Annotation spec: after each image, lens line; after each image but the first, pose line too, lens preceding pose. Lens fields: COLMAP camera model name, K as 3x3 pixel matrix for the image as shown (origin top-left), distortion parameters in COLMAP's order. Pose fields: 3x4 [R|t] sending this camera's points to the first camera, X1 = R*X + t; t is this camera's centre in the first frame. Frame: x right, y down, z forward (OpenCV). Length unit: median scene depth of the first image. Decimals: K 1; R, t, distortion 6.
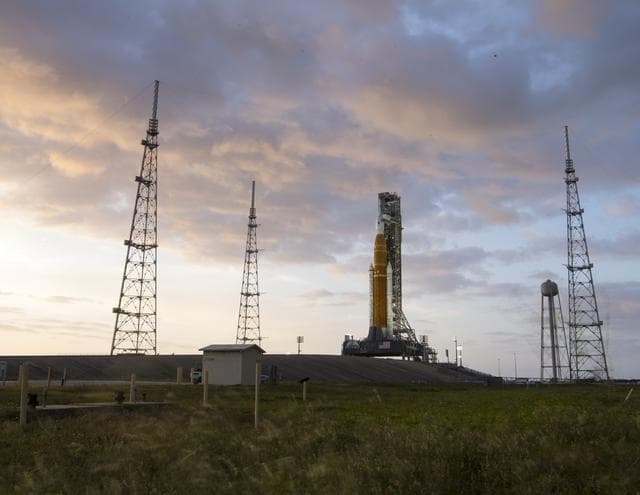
lens RADIAL K [[624.9, 0, 360.0], [0, 624.9, 246.6], [0, 0, 1]] dist [-0.019378, -0.005183]
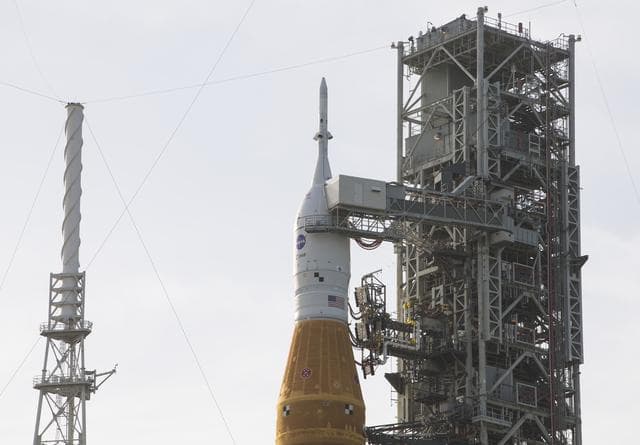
lens RADIAL K [[3708.0, 0, 320.0], [0, 3708.0, 222.5], [0, 0, 1]] dist [2.687123, -1.980392]
pose [[0.867999, -0.144187, -0.475171, 0.437018], [0.098175, 0.987857, -0.120420, 0.060046], [0.486764, 0.057874, 0.871614, 0.268020]]
